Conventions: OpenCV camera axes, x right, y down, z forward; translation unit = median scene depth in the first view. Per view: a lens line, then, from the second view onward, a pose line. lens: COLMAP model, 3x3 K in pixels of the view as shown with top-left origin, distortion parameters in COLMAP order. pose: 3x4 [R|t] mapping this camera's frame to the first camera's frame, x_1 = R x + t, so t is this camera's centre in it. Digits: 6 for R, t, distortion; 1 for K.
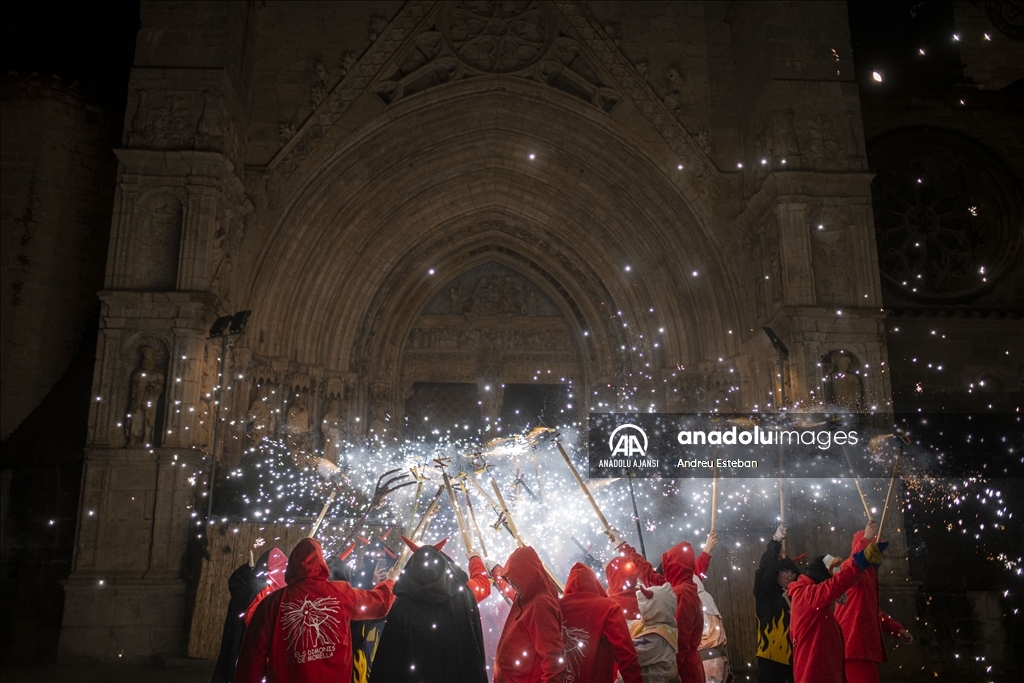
lens RADIAL K [[947.7, 0, 511.7], [0, 947.7, 339.7], [0, 0, 1]] dist [-0.021910, 0.000000]
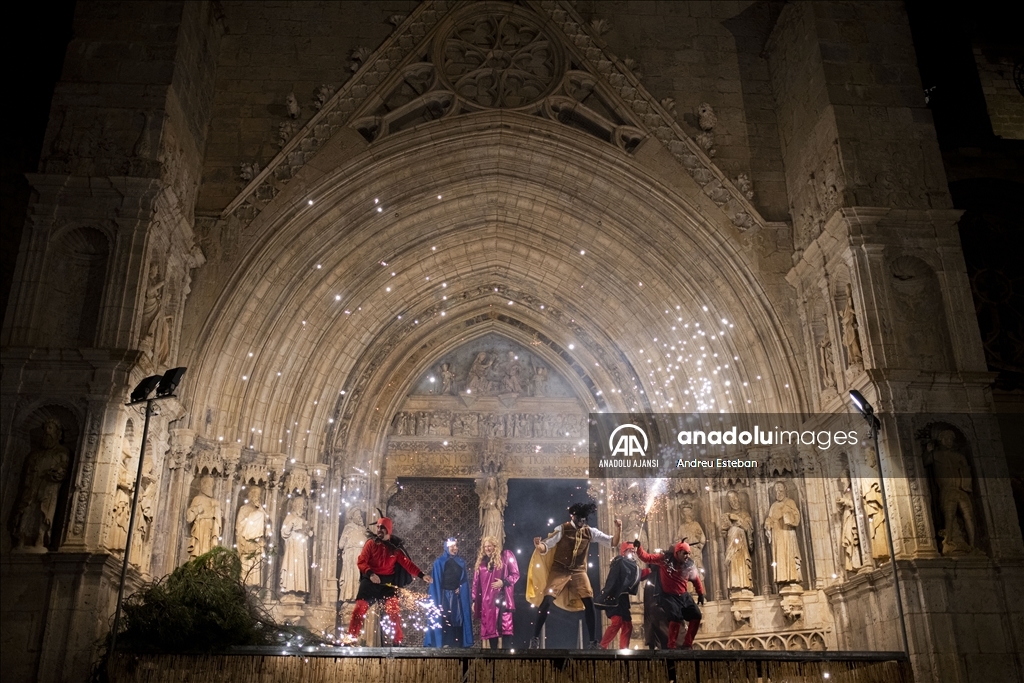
lens RADIAL K [[947.7, 0, 511.7], [0, 947.7, 344.4], [0, 0, 1]] dist [-0.021910, 0.000000]
pose [[0.999790, -0.002185, 0.020381, -0.022362], [0.004733, 0.992037, -0.125856, 0.036562], [-0.019944, 0.125926, 0.991839, 0.183325]]
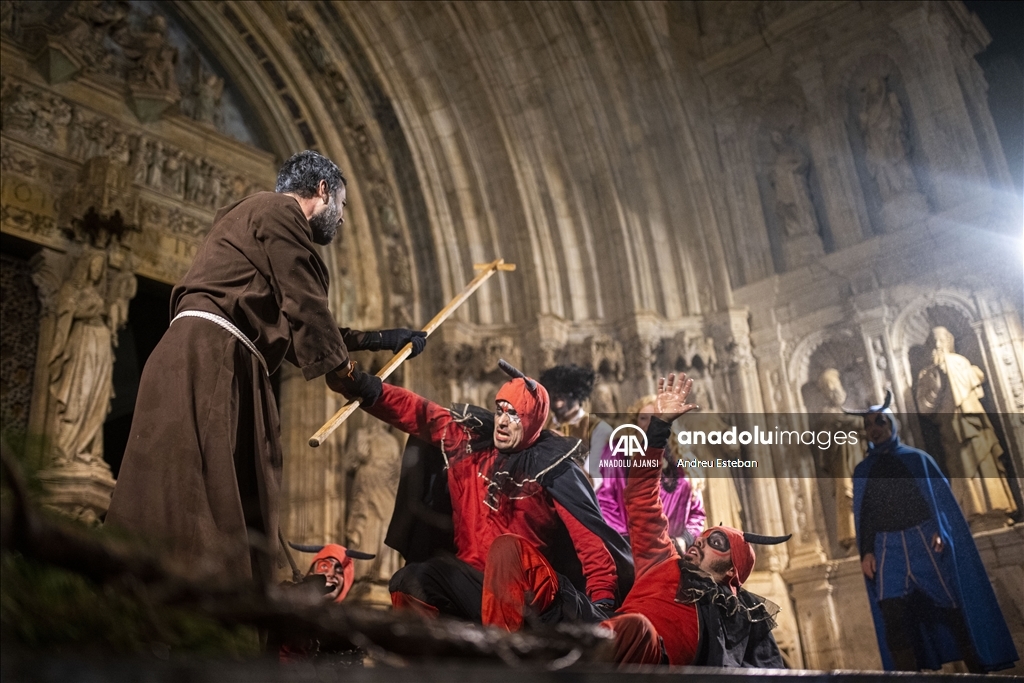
lens RADIAL K [[947.7, 0, 510.3], [0, 947.7, 338.9], [0, 0, 1]] dist [-0.021910, 0.000000]
pose [[0.724314, 0.219532, 0.653586, -0.133121], [-0.122851, 0.973878, -0.190970, 0.126690], [-0.678437, 0.058029, 0.732364, 0.695516]]
